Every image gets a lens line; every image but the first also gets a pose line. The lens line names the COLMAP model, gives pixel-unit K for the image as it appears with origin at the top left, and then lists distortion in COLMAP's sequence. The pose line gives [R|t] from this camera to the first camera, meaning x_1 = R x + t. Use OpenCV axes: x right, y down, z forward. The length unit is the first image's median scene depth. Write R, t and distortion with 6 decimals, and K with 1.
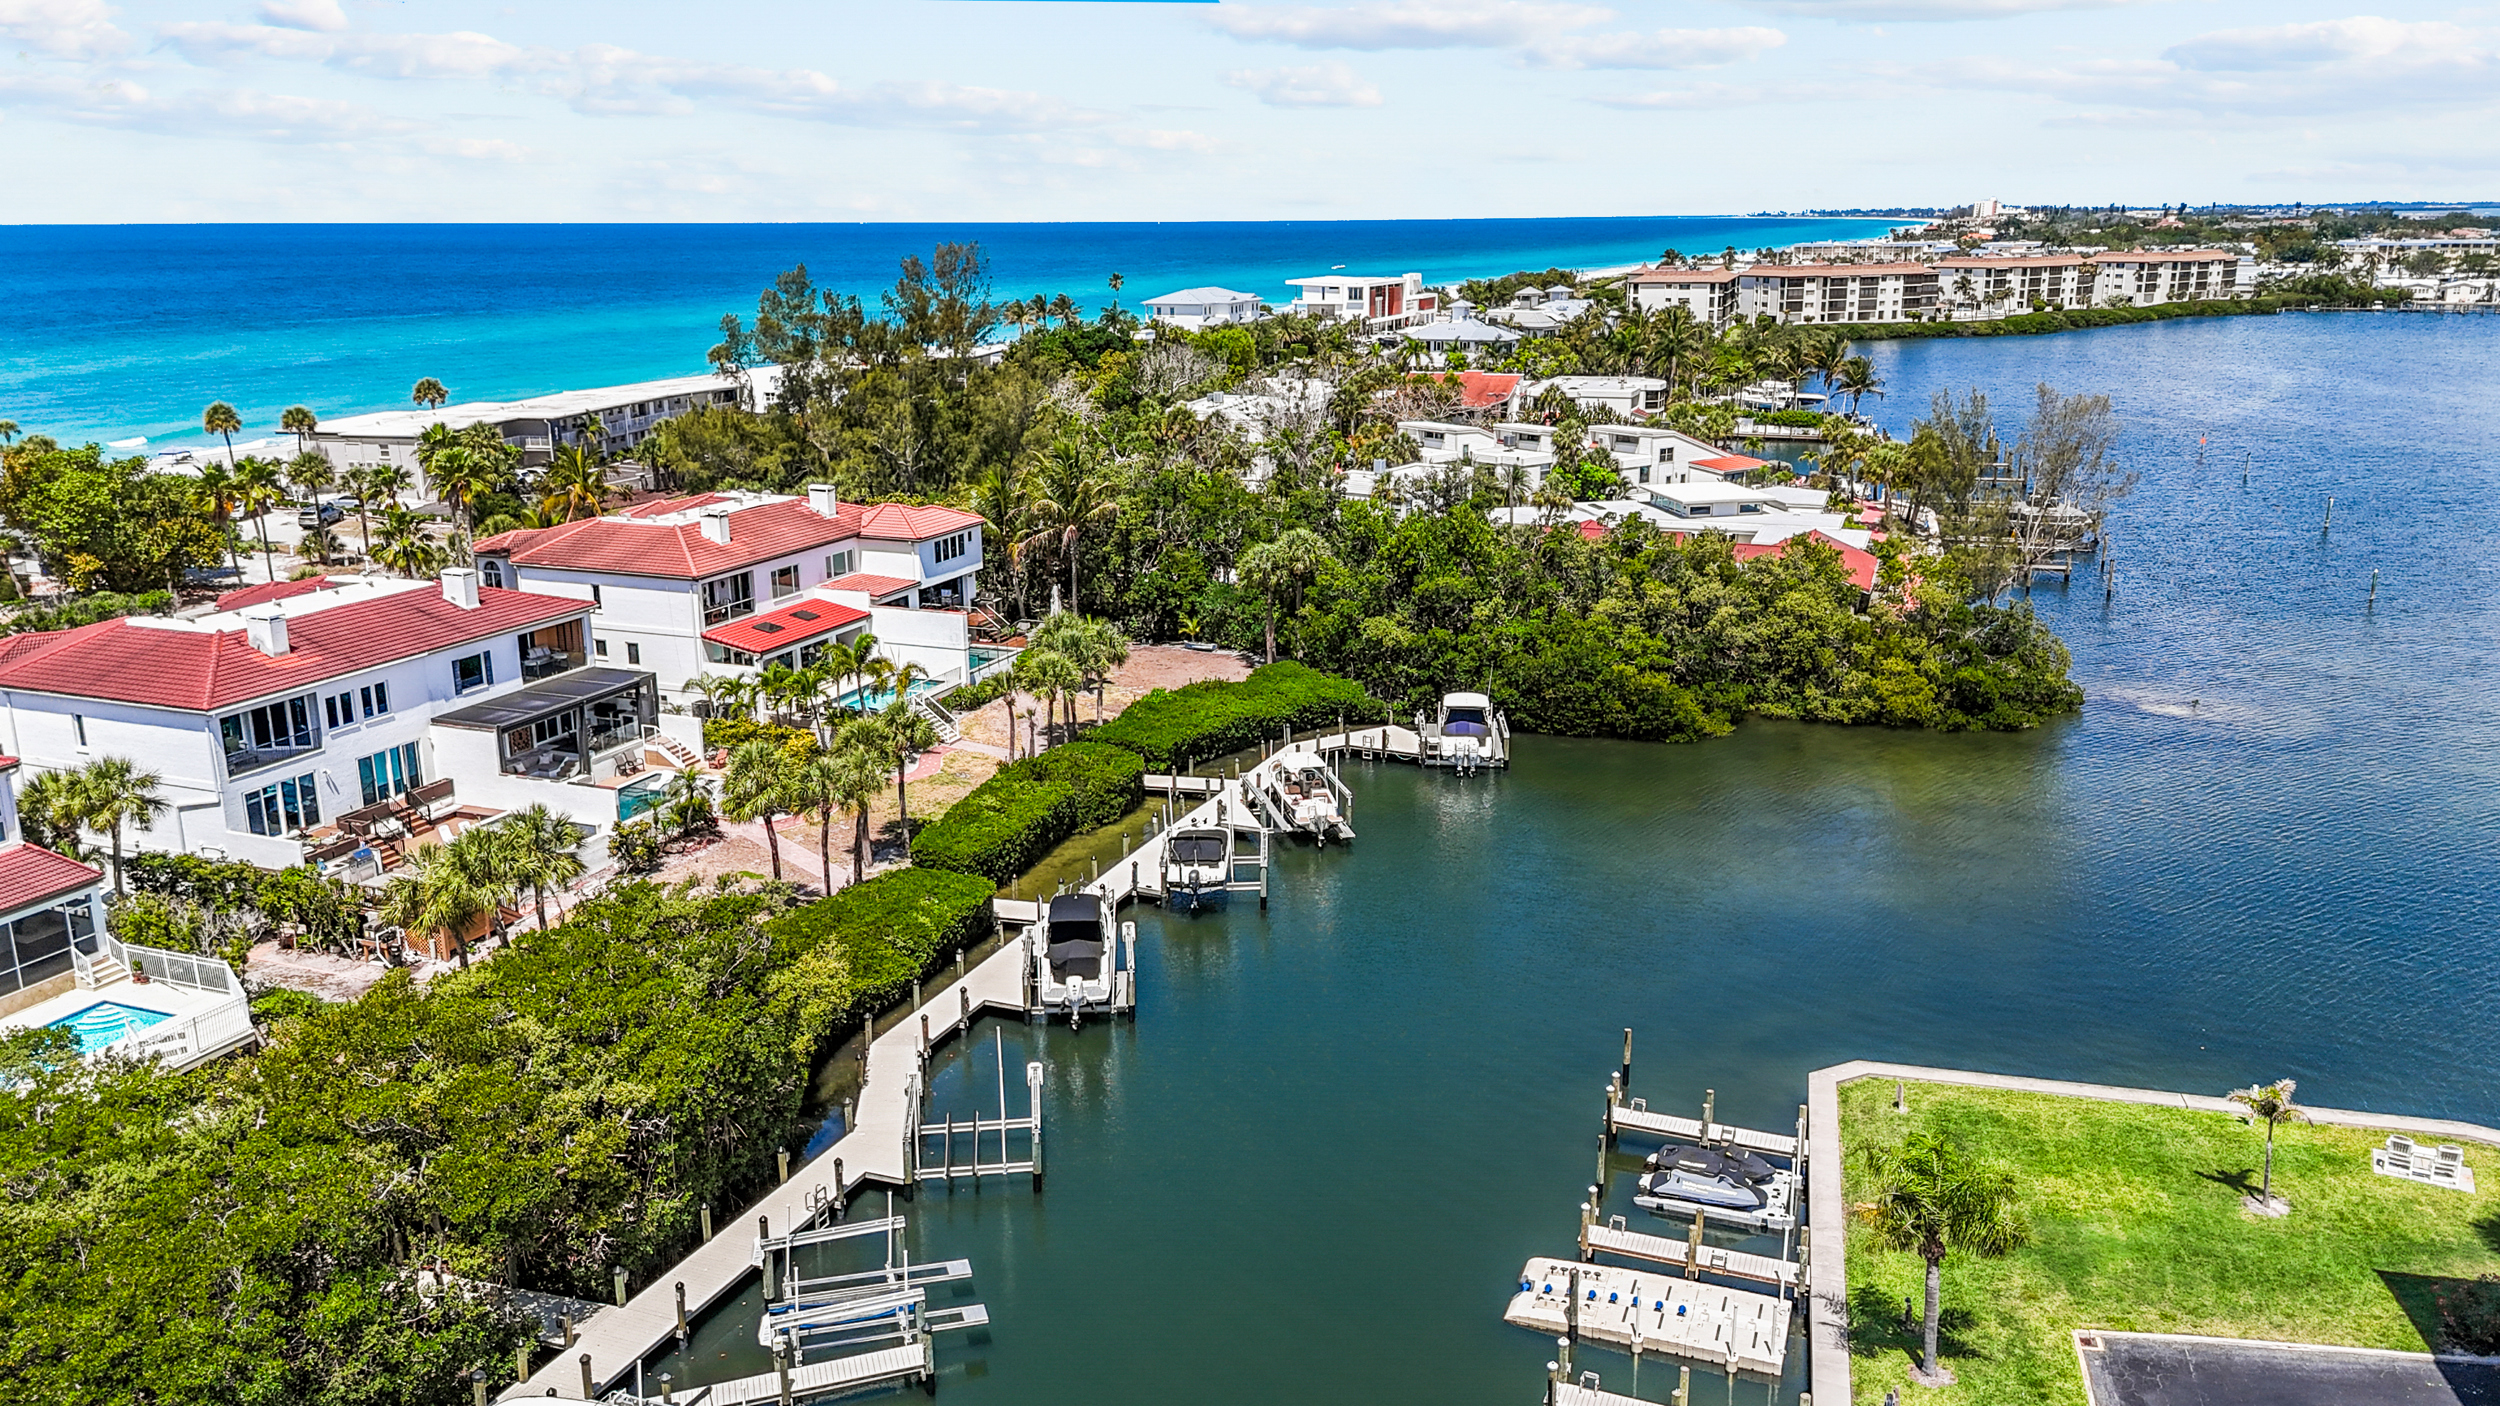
lens RADIAL K [[1807.5, 0, 1248.9], [0, 1807.5, 712.0], [0, 0, 1]] dist [0.082524, -0.098316]
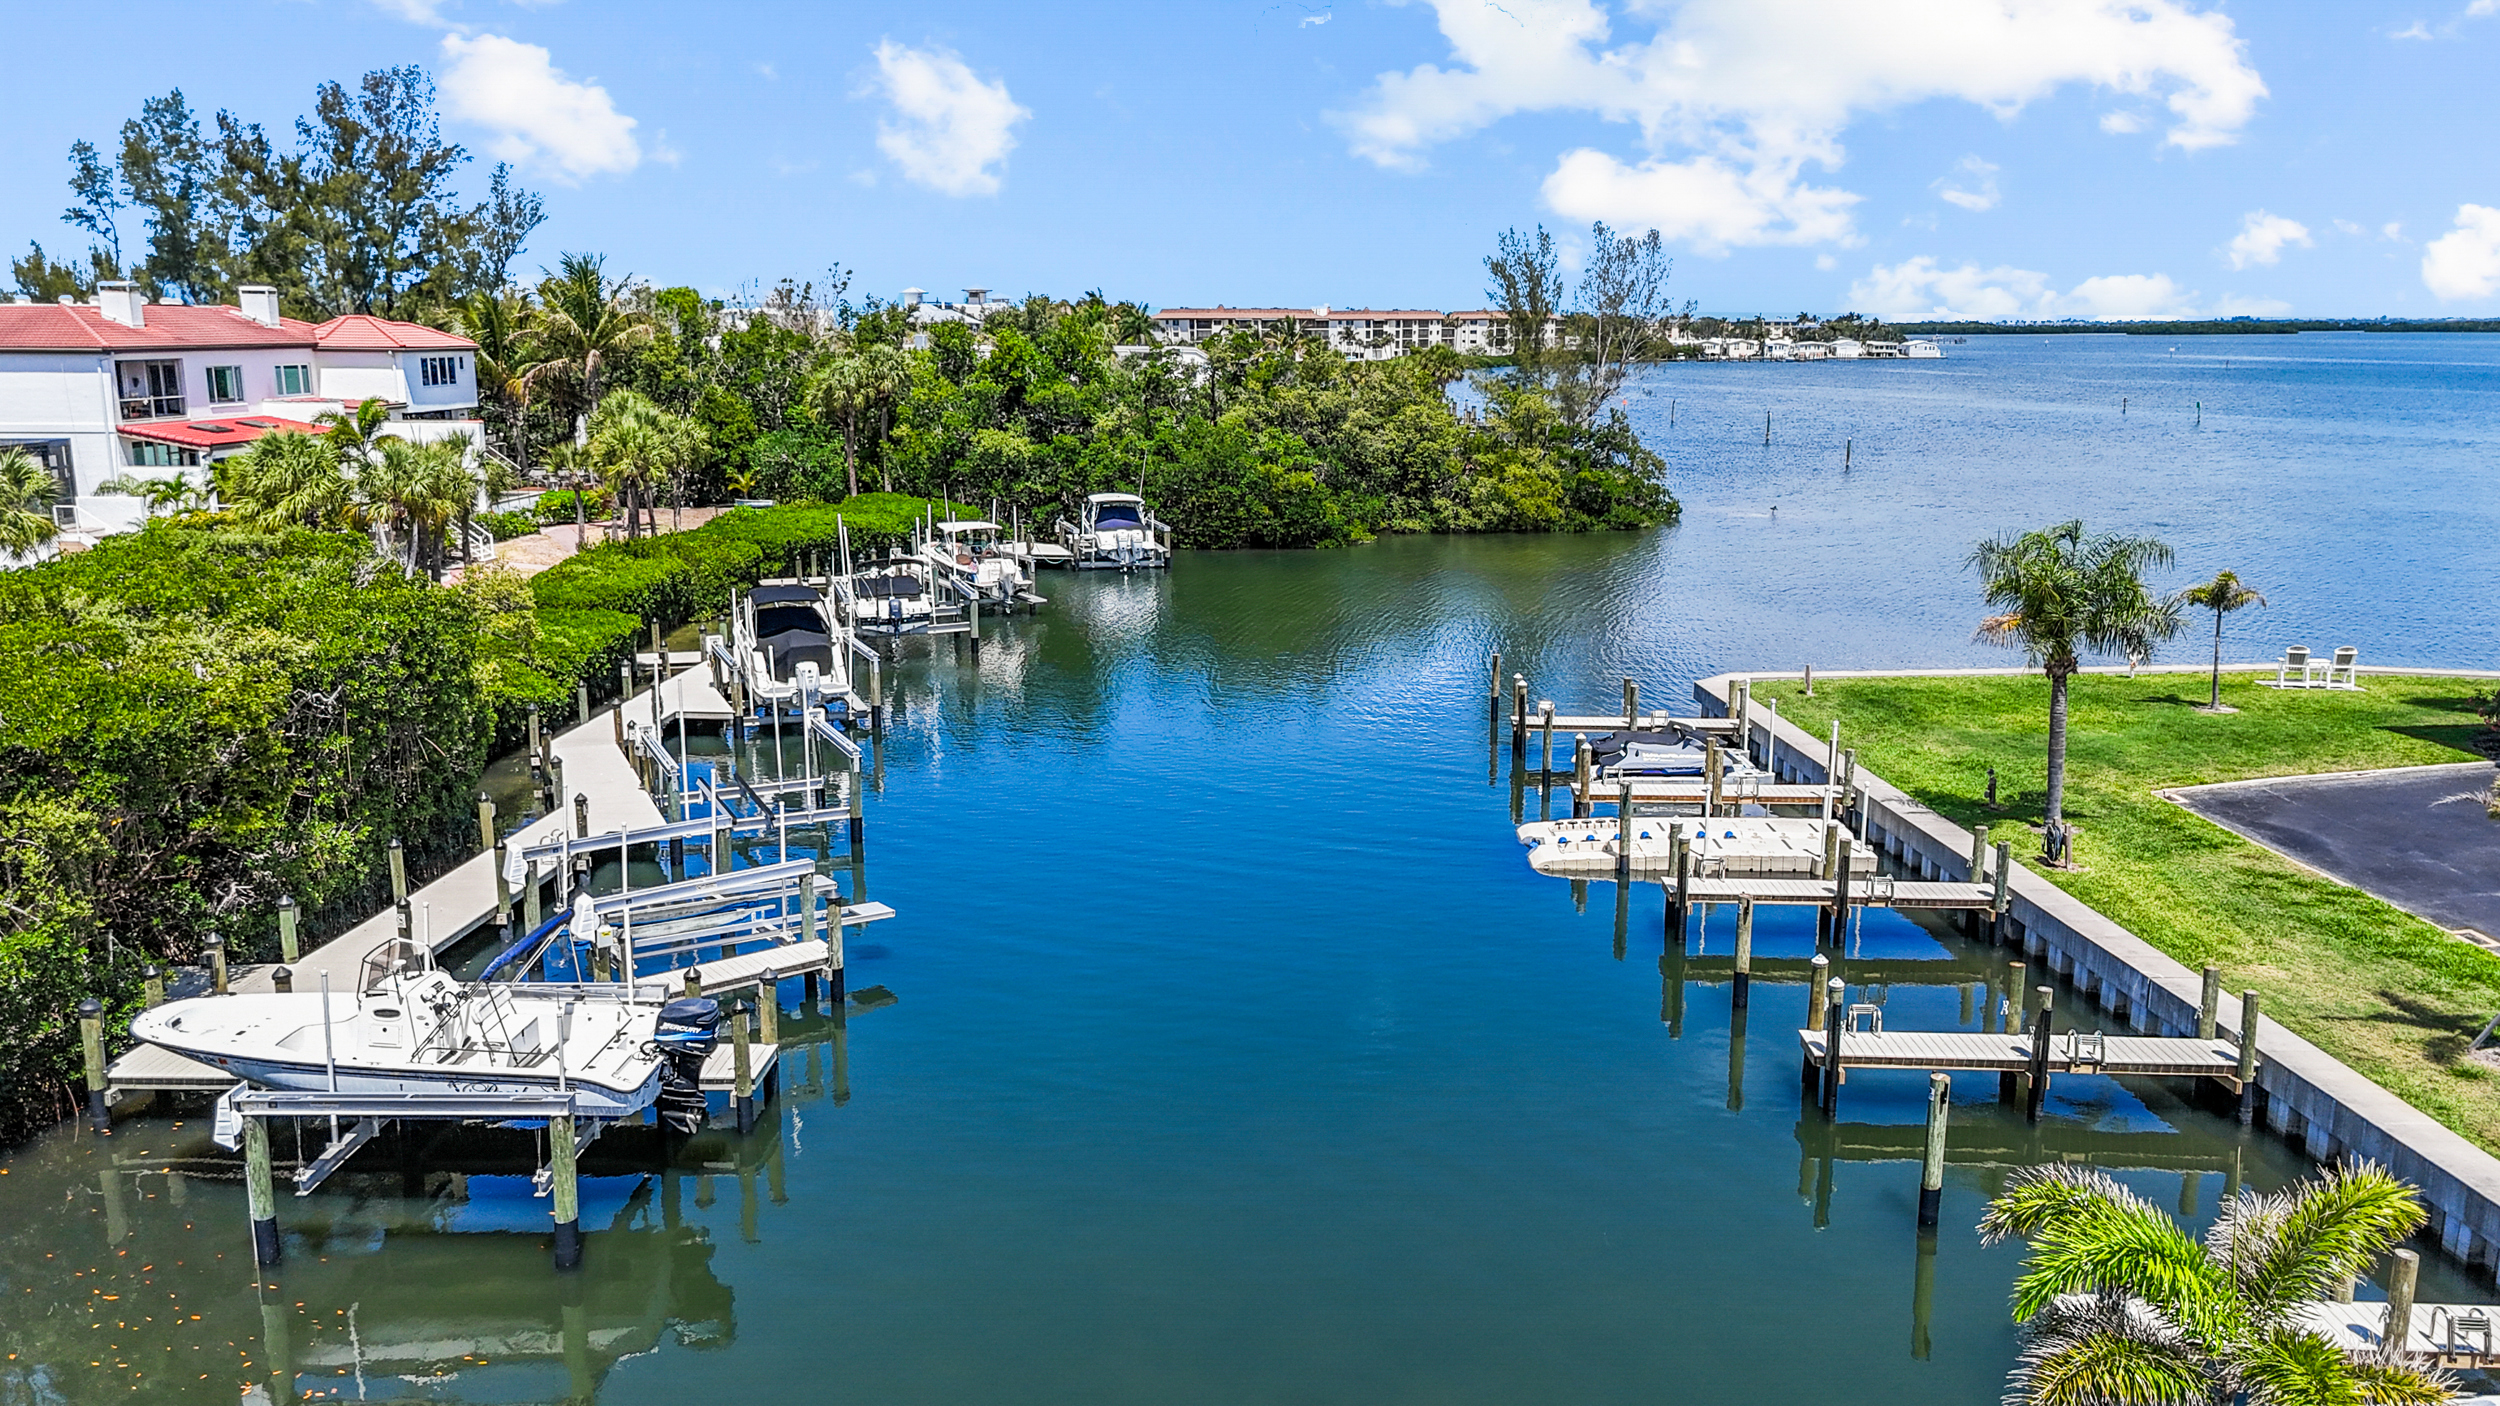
lens RADIAL K [[1807.5, 0, 1248.9], [0, 1807.5, 712.0], [0, 0, 1]] dist [0.082524, -0.098316]
pose [[0.943773, -0.060430, 0.325023, -0.109409], [0.078981, 0.995897, -0.044177, 0.138077], [-0.321020, 0.067363, 0.944674, 0.137423]]
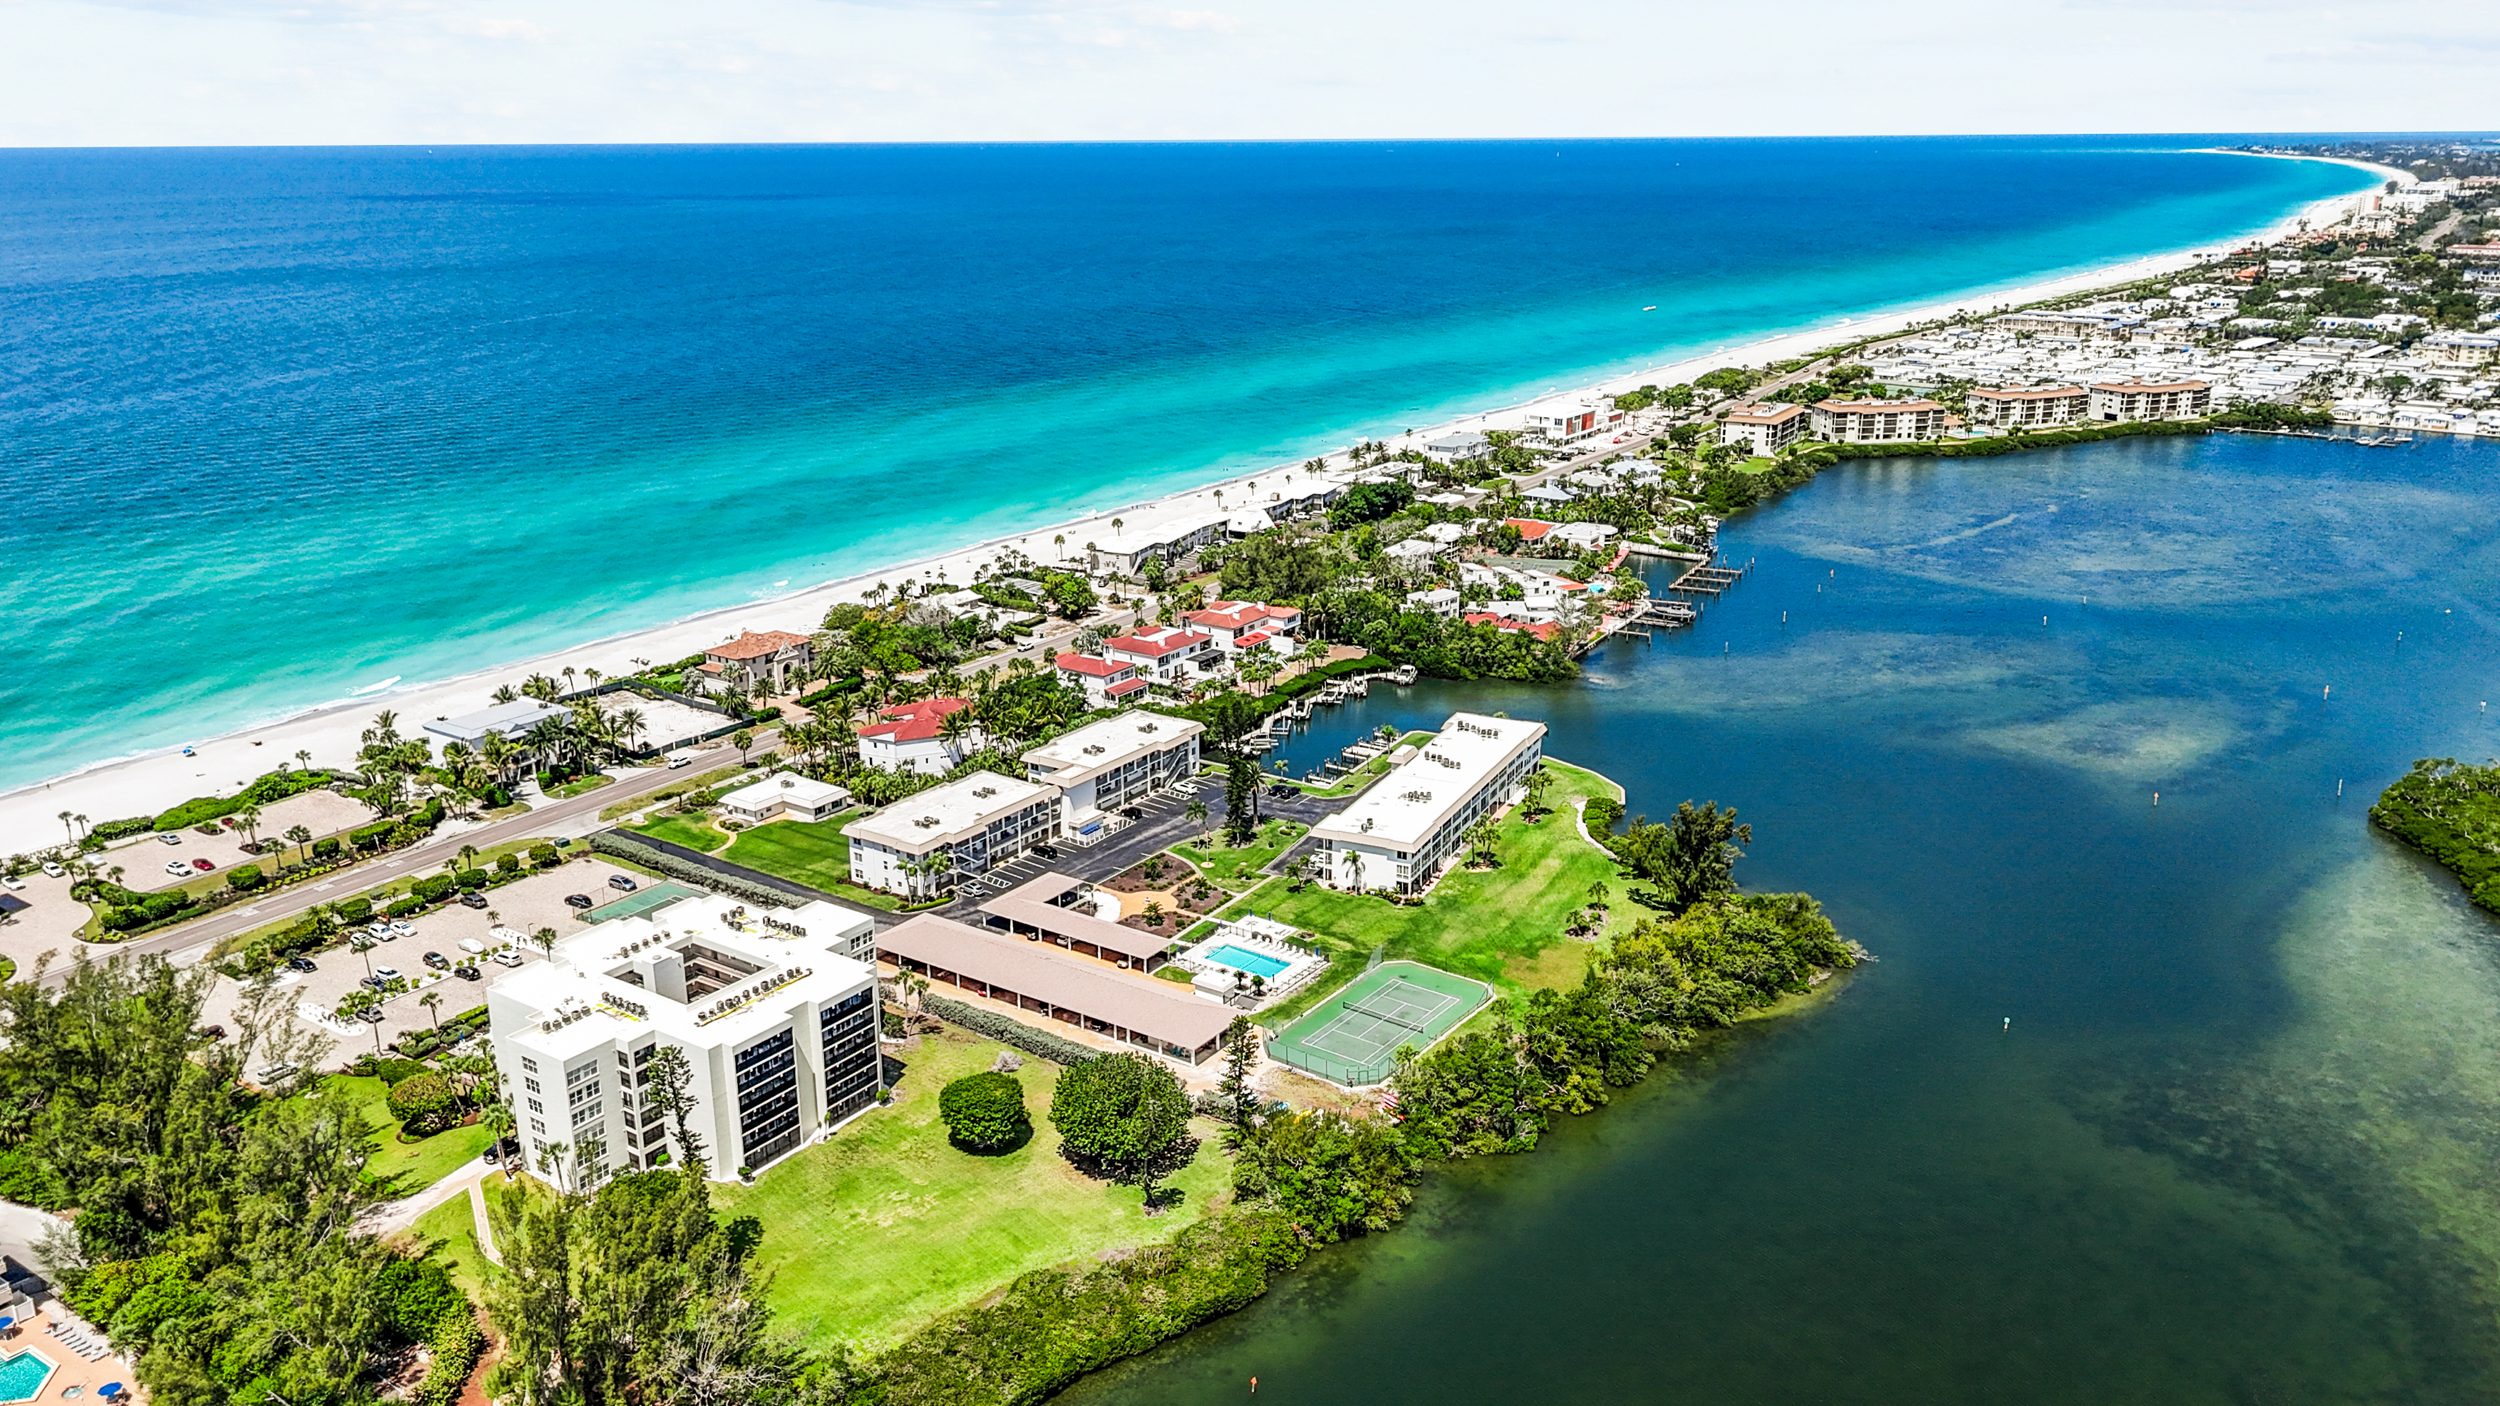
lens RADIAL K [[1807.5, 0, 1248.9], [0, 1807.5, 712.0], [0, 0, 1]] dist [0.082524, -0.098316]
pose [[0.974024, 0.069158, -0.215626, 0.654563], [-0.059671, 0.996954, 0.050212, -0.089464], [0.218442, -0.036041, 0.975184, -3.087893]]
